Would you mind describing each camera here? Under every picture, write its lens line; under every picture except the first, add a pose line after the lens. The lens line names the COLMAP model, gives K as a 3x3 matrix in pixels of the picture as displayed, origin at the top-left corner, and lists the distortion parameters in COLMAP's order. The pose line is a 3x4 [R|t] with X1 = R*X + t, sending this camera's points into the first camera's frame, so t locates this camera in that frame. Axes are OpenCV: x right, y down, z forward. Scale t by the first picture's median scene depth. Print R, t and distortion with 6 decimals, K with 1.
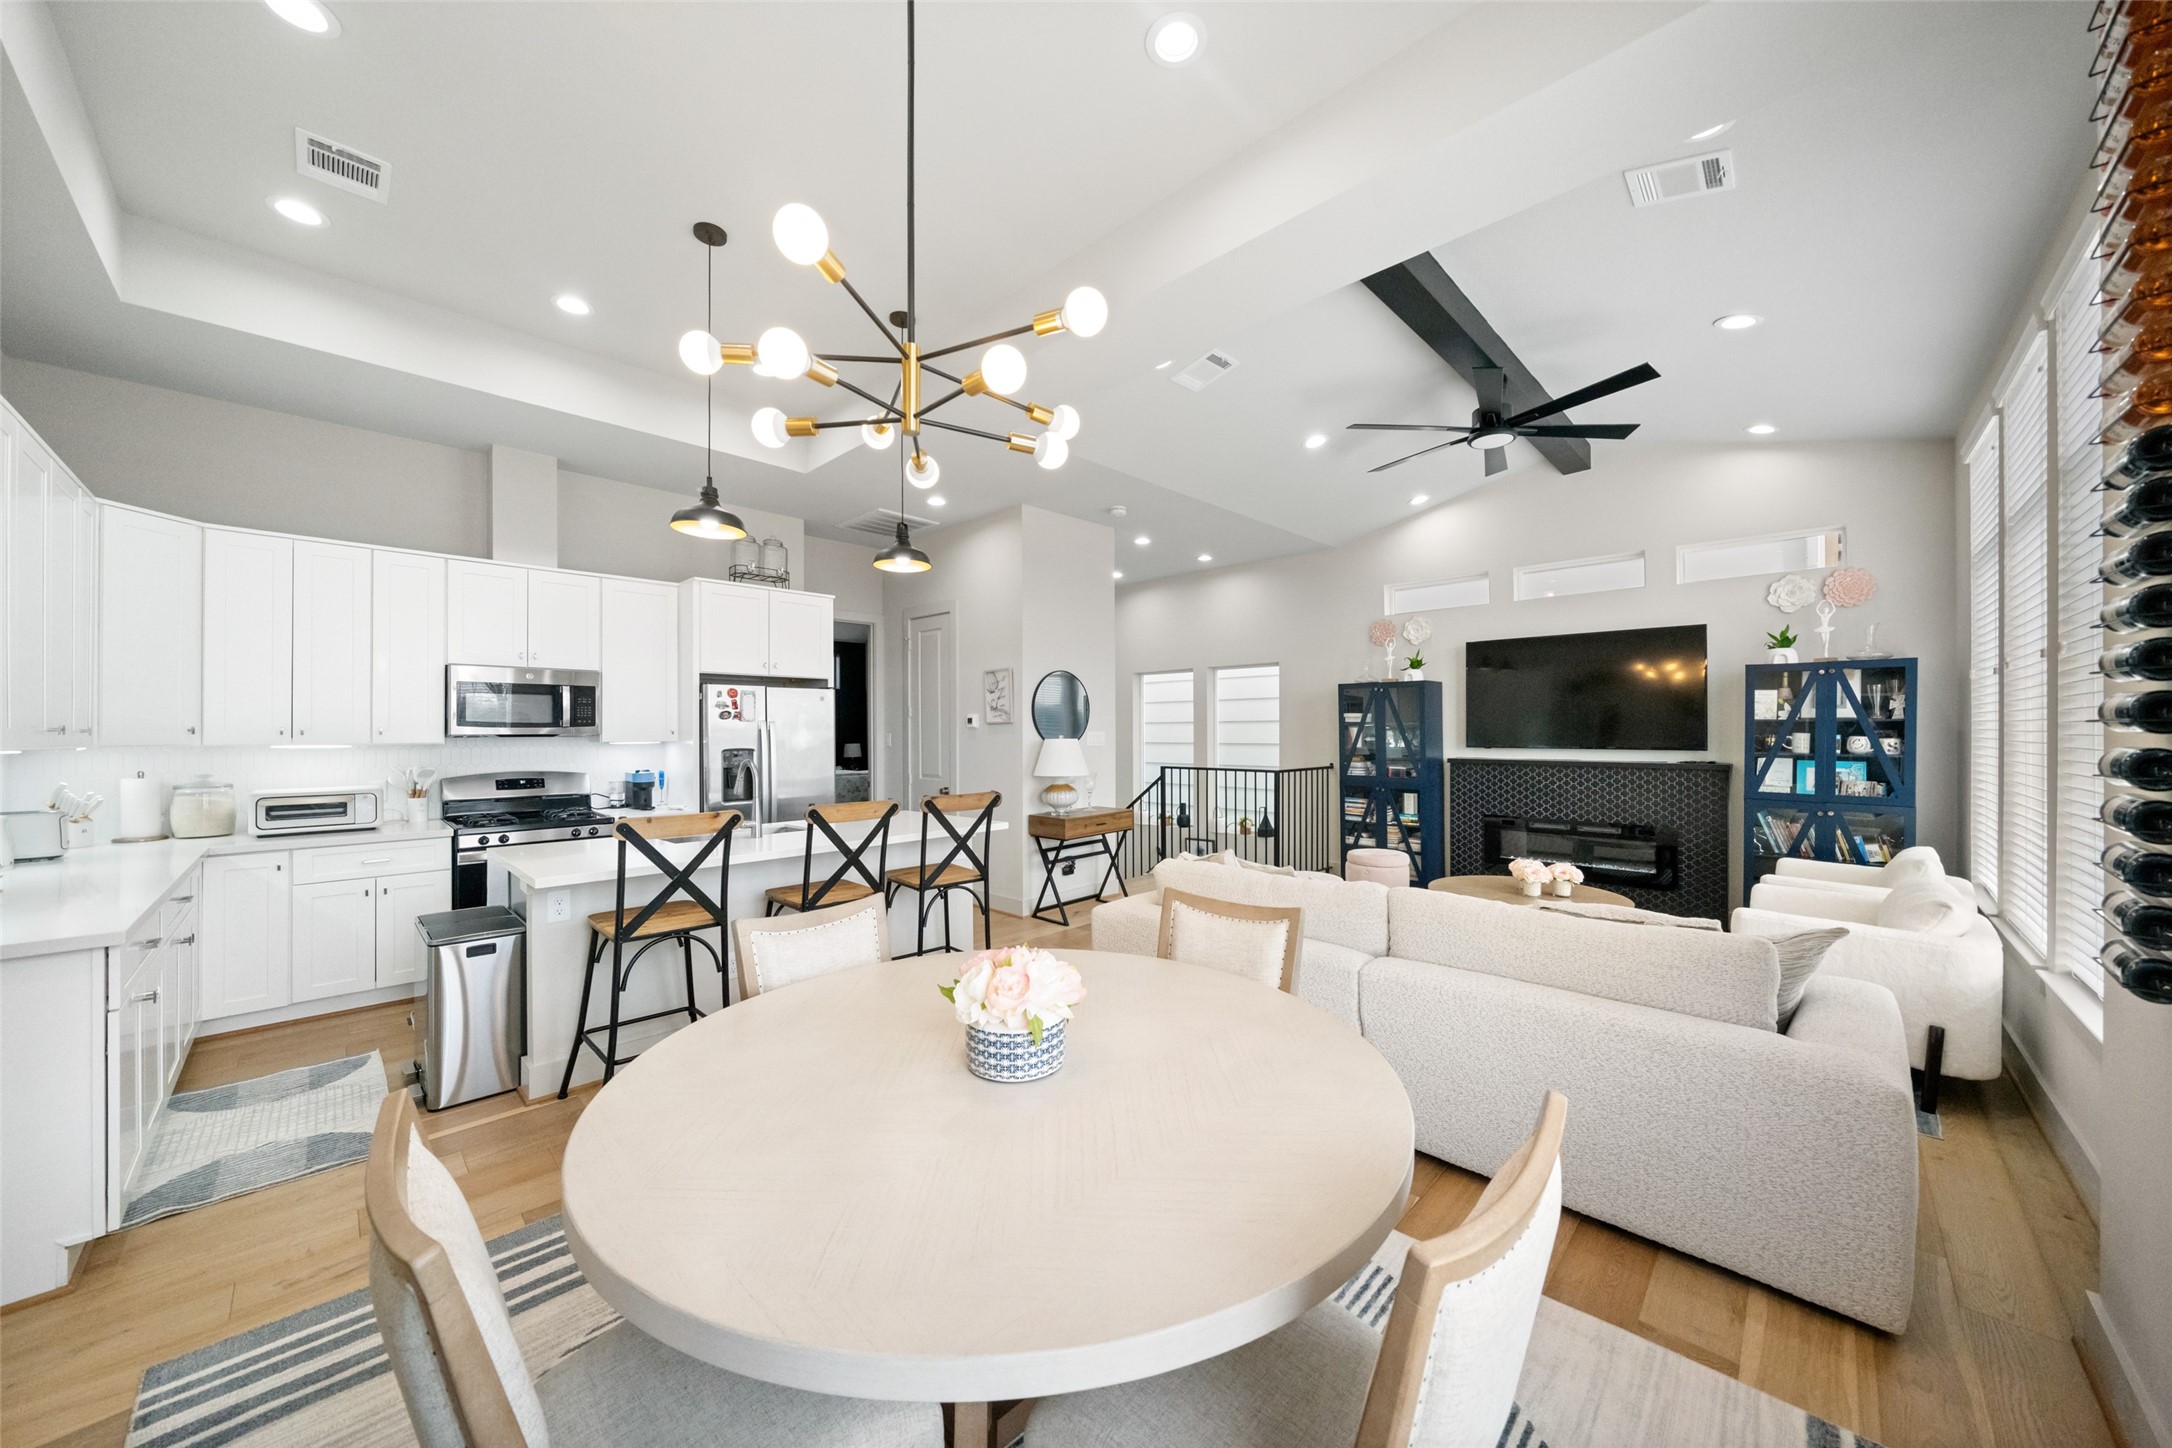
lens RADIAL K [[753.8, 0, 1089.3], [0, 753.8, 727.7], [0, 0, 1]] dist [-0.006525, 0.000061]
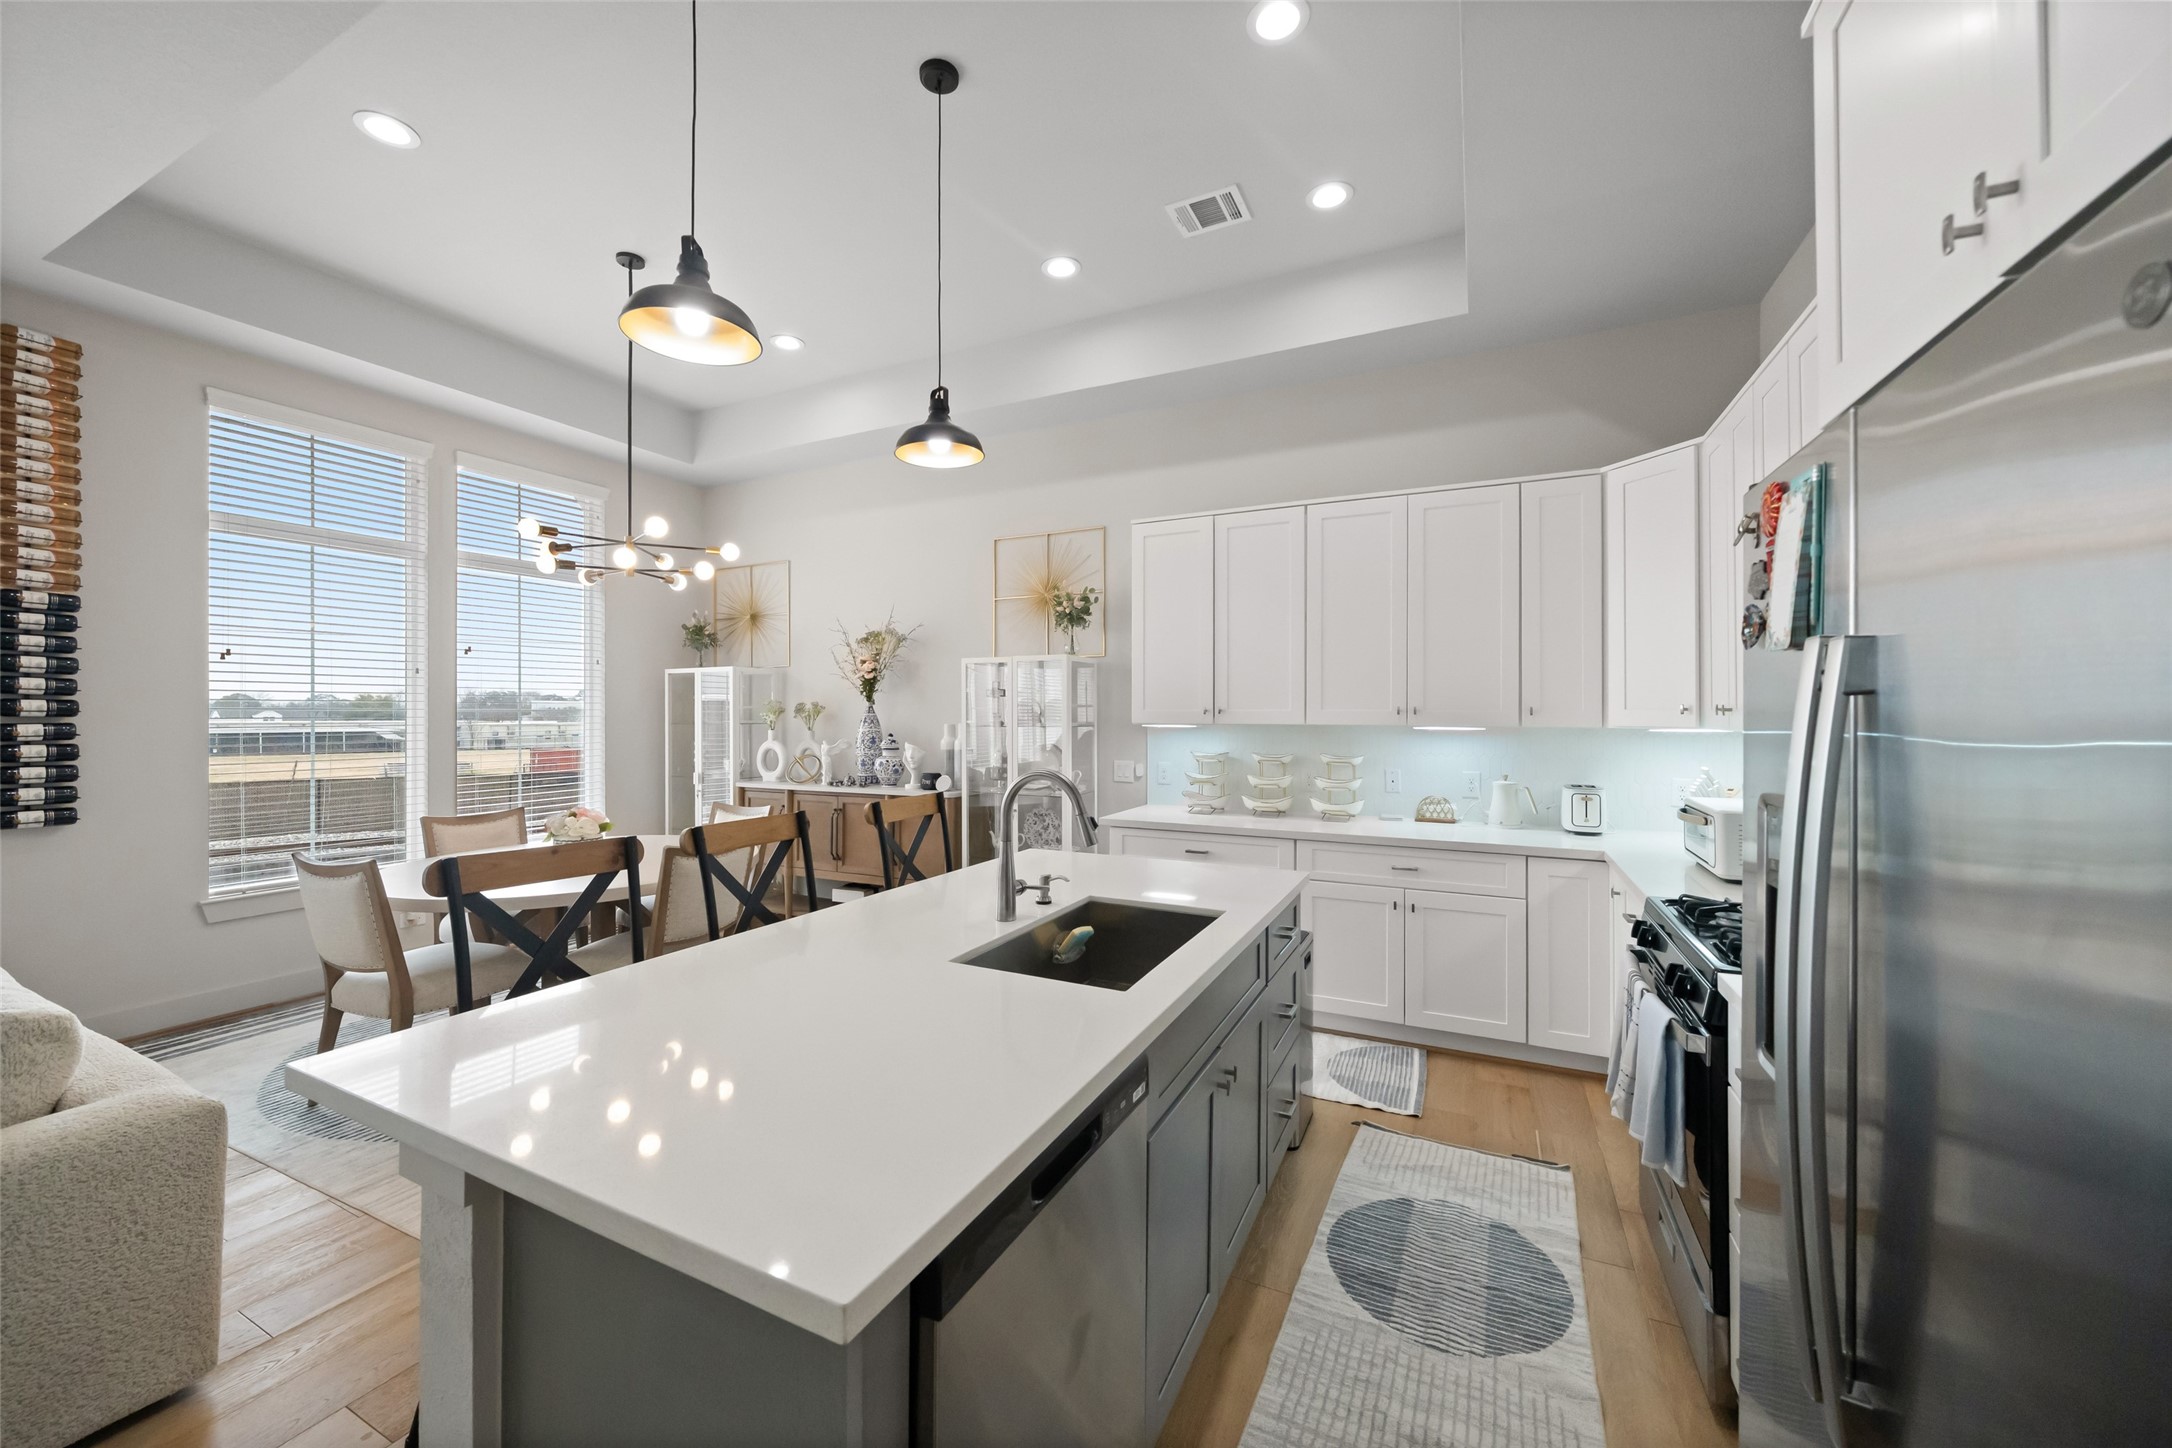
lens RADIAL K [[809.2, 0, 1080.4], [0, 809.2, 713.5], [0, 0, 1]] dist [-0.004518, -0.000061]
pose [[-0.951820, 0.002579, -0.306646, -0.230188], [0.004746, 0.999969, -0.006323, 0.006959], [0.306620, -0.007473, -0.951803, 1.102266]]
